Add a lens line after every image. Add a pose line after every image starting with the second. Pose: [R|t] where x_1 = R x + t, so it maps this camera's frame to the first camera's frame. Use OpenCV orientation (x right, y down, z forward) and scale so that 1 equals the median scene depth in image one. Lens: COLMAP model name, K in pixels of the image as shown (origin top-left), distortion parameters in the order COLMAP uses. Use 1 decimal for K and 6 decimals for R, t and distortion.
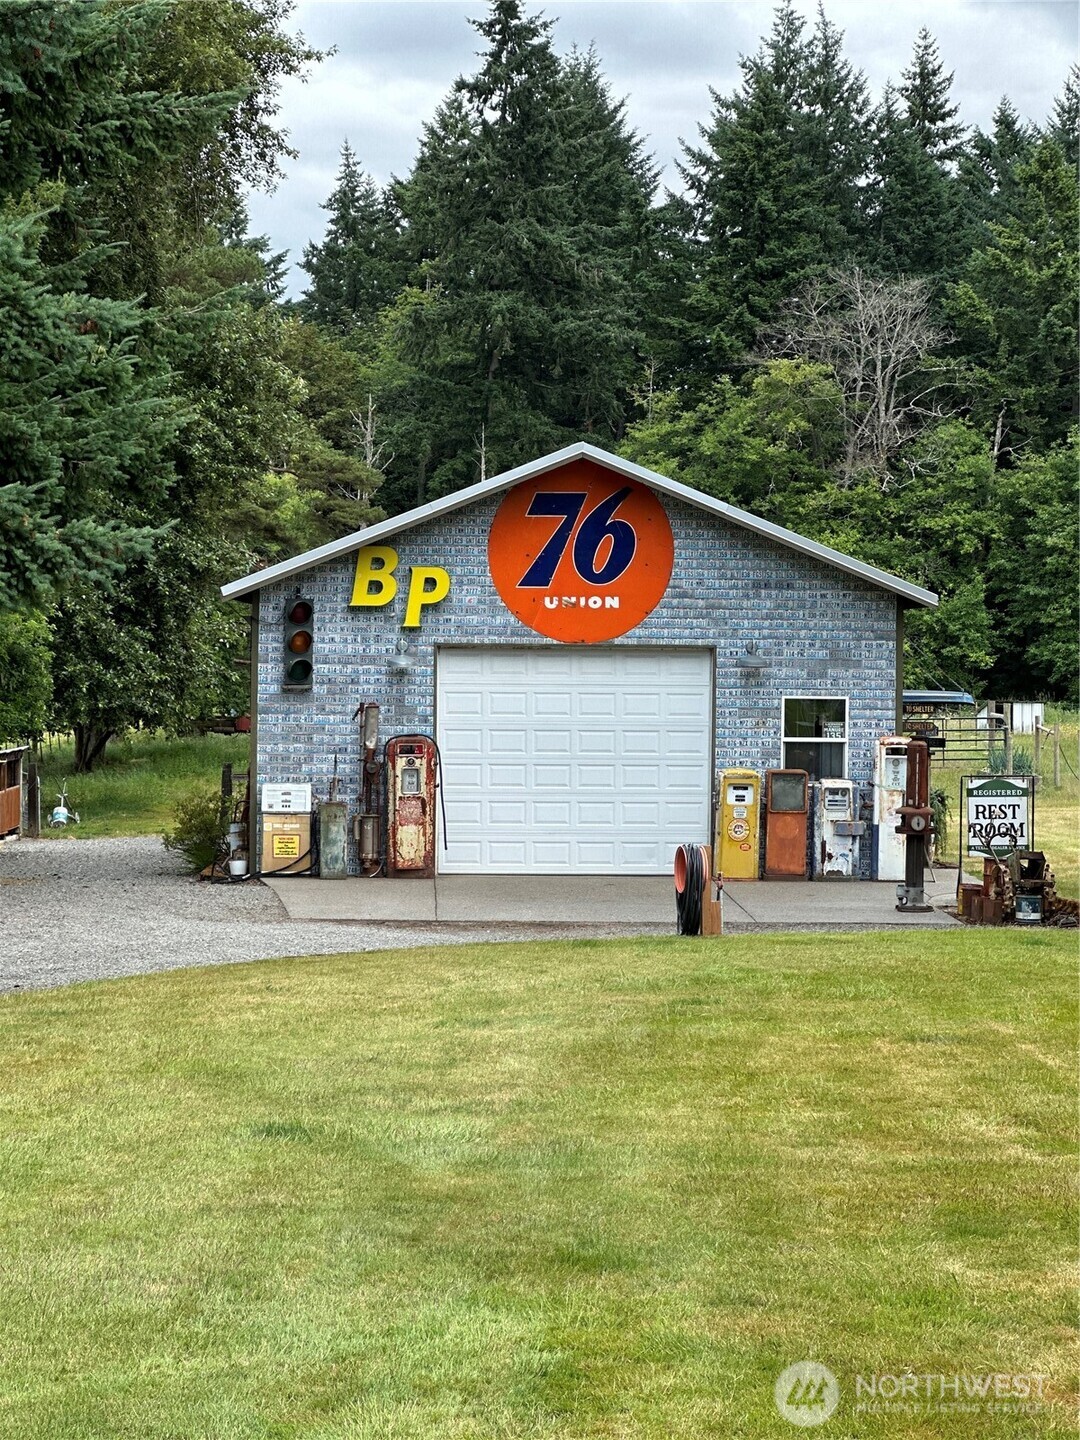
lens RADIAL K [[3169.9, 0, 540.0], [0, 3169.9, 720.0], [0, 0, 1]] dist [0.016977, -0.014648]
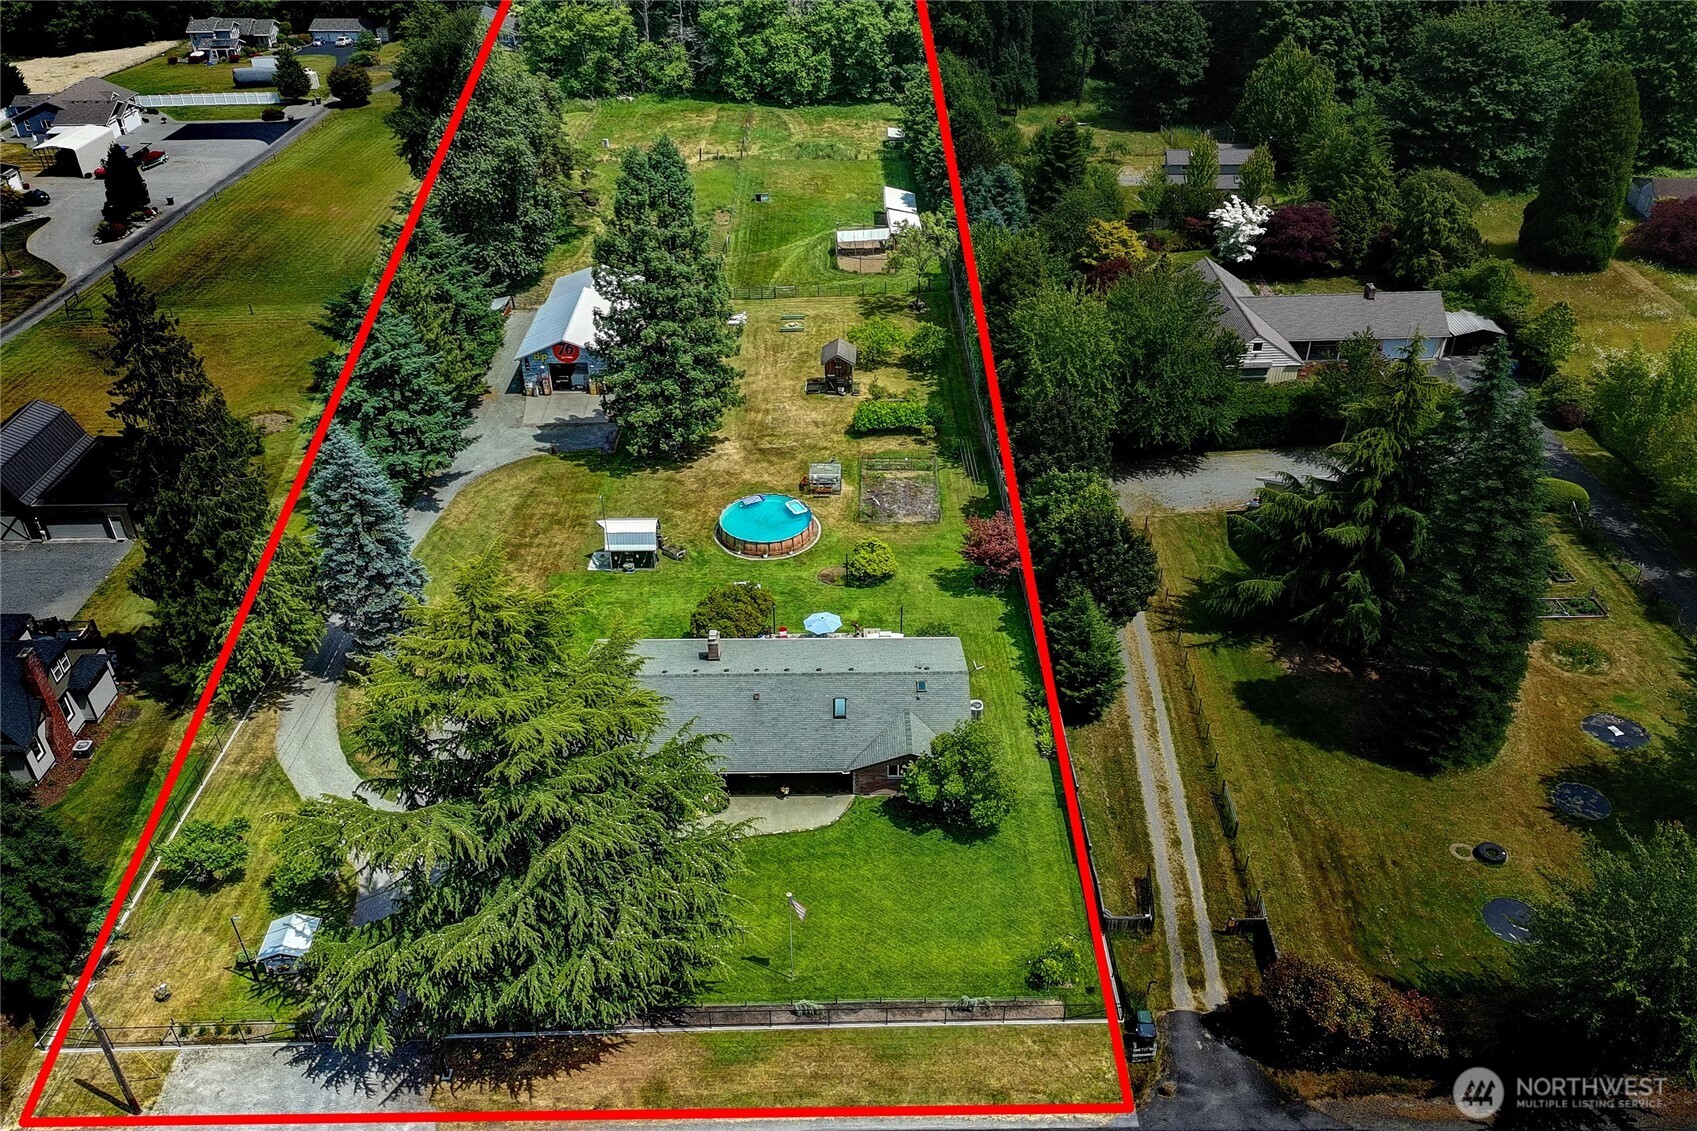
lens RADIAL K [[1267.9, 0, 848.5], [0, 1267.9, 565.5], [0, 0, 1]] dist [0.064125, -0.086772]
pose [[0.999754, -0.008147, -0.020639, 0.179093], [0.017914, 0.845200, 0.534150, -0.296344], [0.013092, -0.534389, 0.845137, -0.419919]]
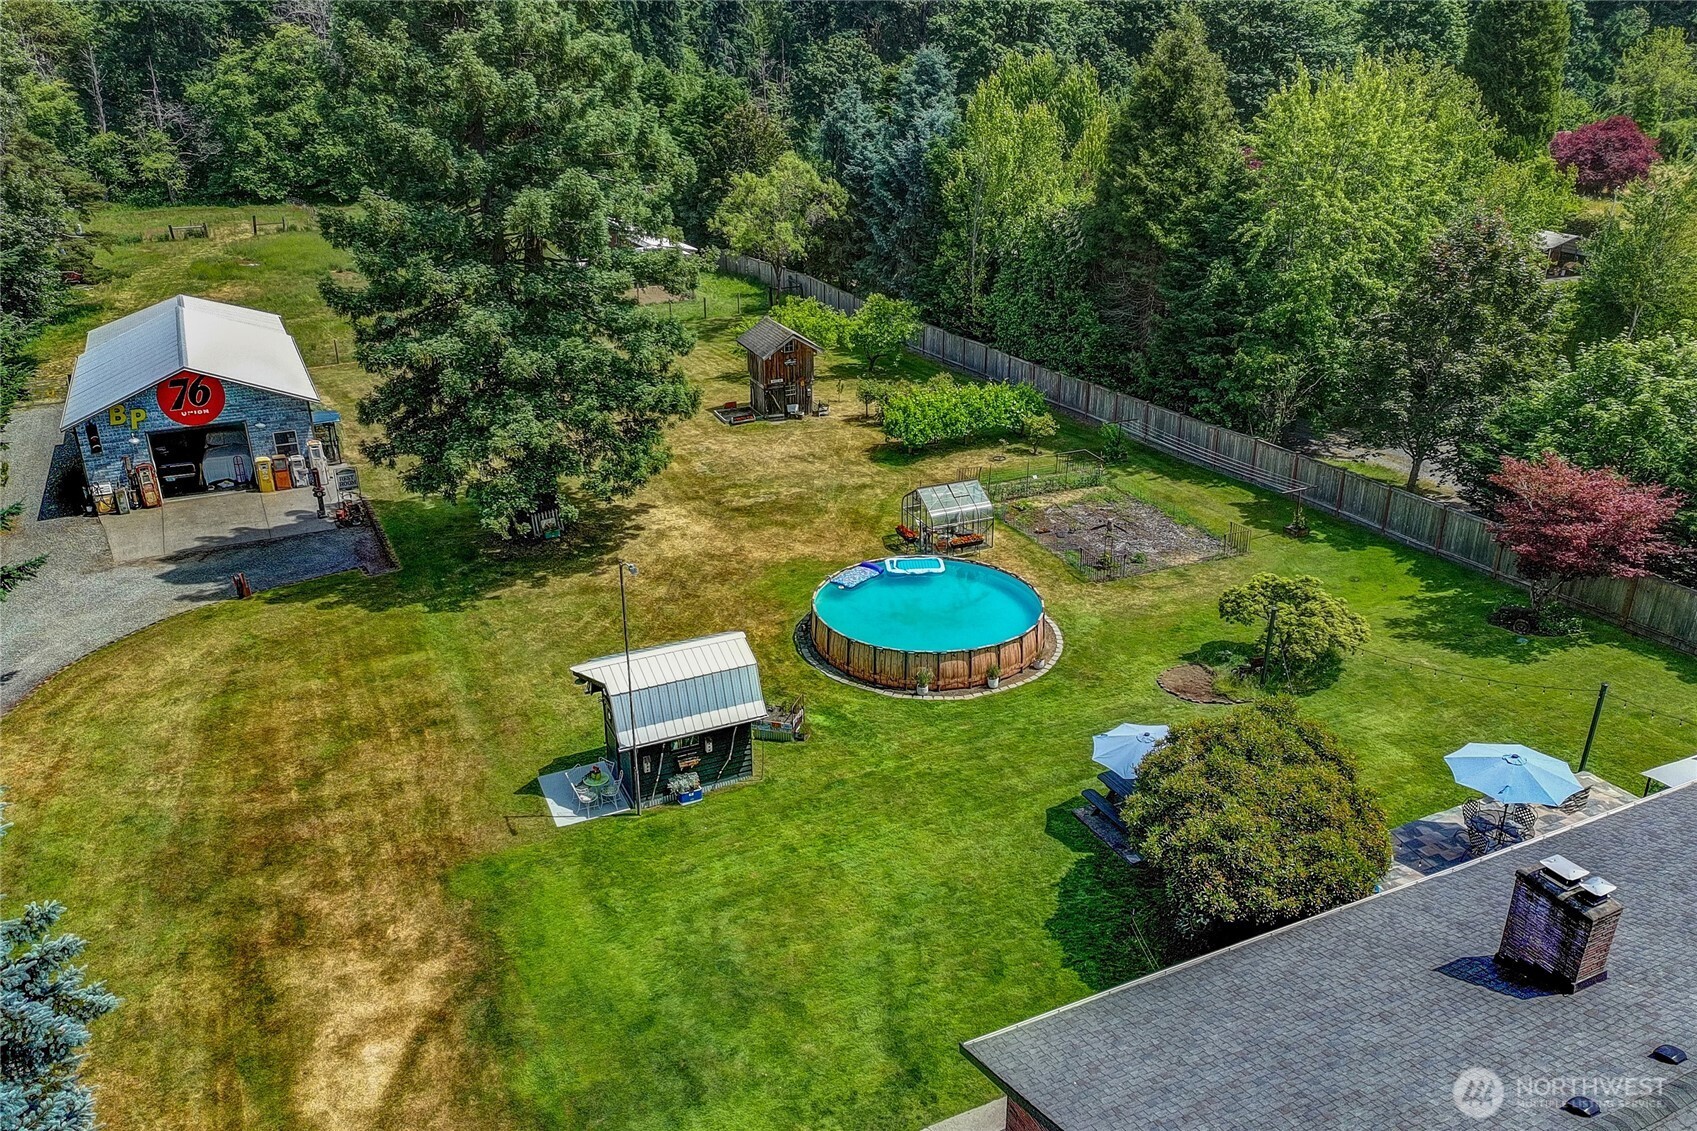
lens RADIAL K [[1267.9, 0, 848.5], [0, 1267.9, 565.5], [0, 0, 1]] dist [0.064125, -0.086772]
pose [[0.908114, -0.172100, 0.381720, 0.023057], [0.017650, 0.926553, 0.375750, -0.092731], [-0.418350, -0.334486, 0.844454, -0.096247]]
